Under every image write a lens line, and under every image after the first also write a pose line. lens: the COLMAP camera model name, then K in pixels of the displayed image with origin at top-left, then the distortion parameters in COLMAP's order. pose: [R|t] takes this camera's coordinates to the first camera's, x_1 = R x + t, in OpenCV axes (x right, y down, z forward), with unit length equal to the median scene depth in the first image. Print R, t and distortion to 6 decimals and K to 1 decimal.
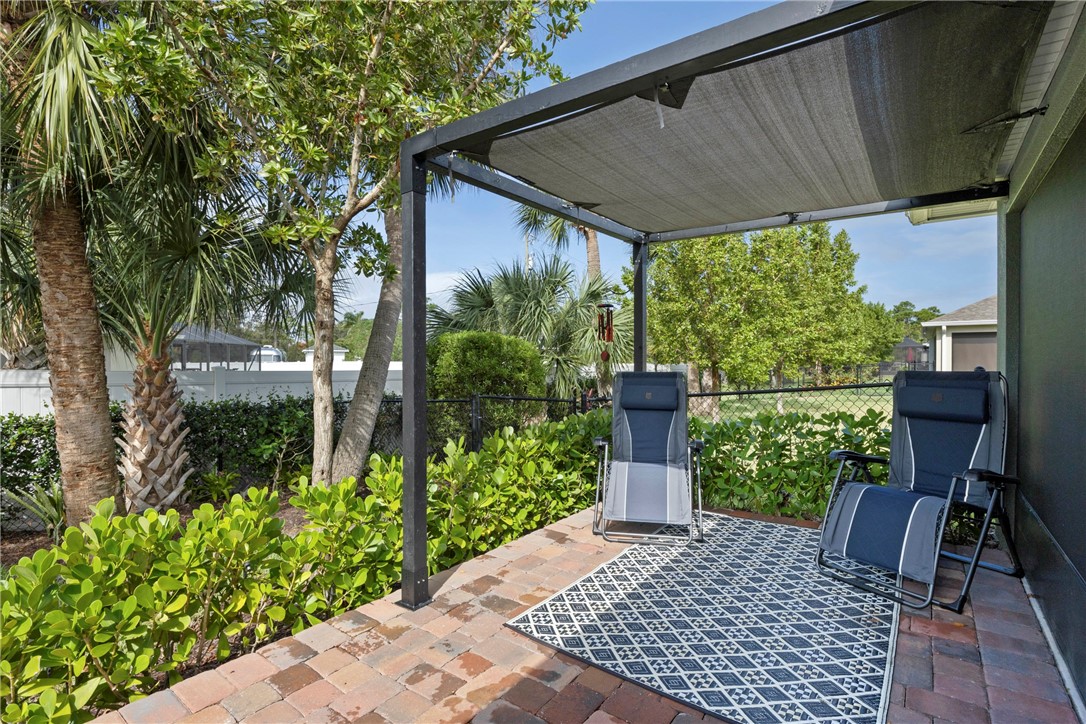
lens RADIAL K [[524.7, 0, 549.0], [0, 524.7, 364.8], [0, 0, 1]] dist [-0.006301, -0.001244]
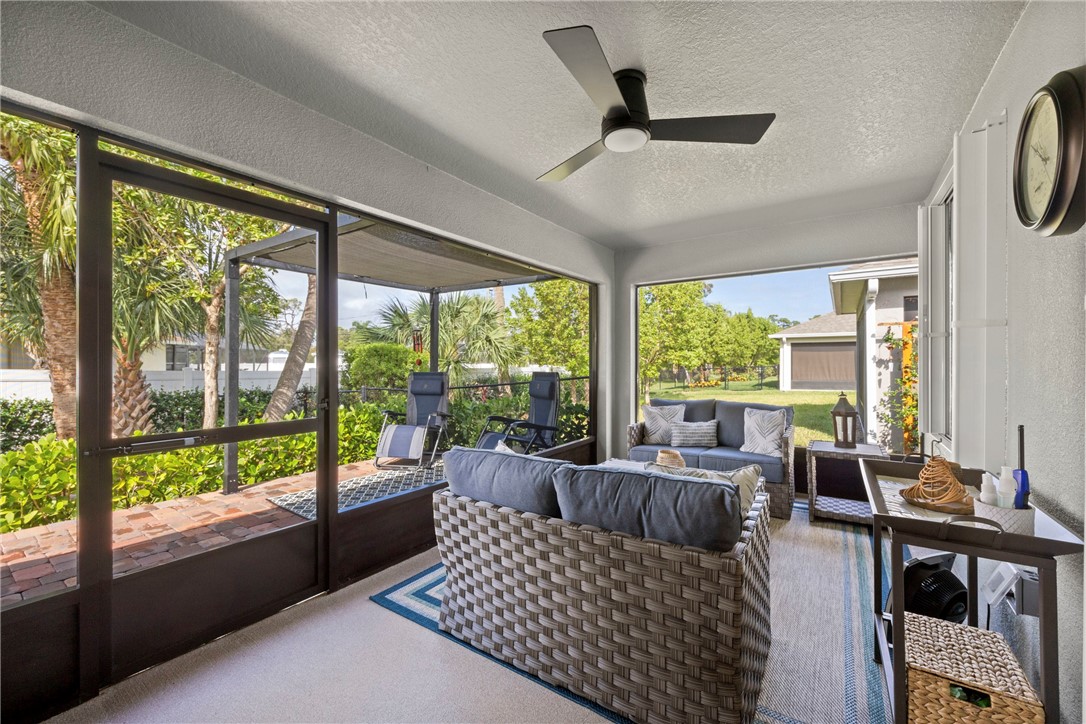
lens RADIAL K [[434.7, 0, 542.6], [0, 434.7, 360.7], [0, 0, 1]] dist [-0.002717, 0.000824]
pose [[0.999376, 0.003124, 0.035176, 0.456234], [-0.002704, 0.999925, -0.011965, -0.005585], [-0.035211, 0.011863, 0.999309, -0.346230]]
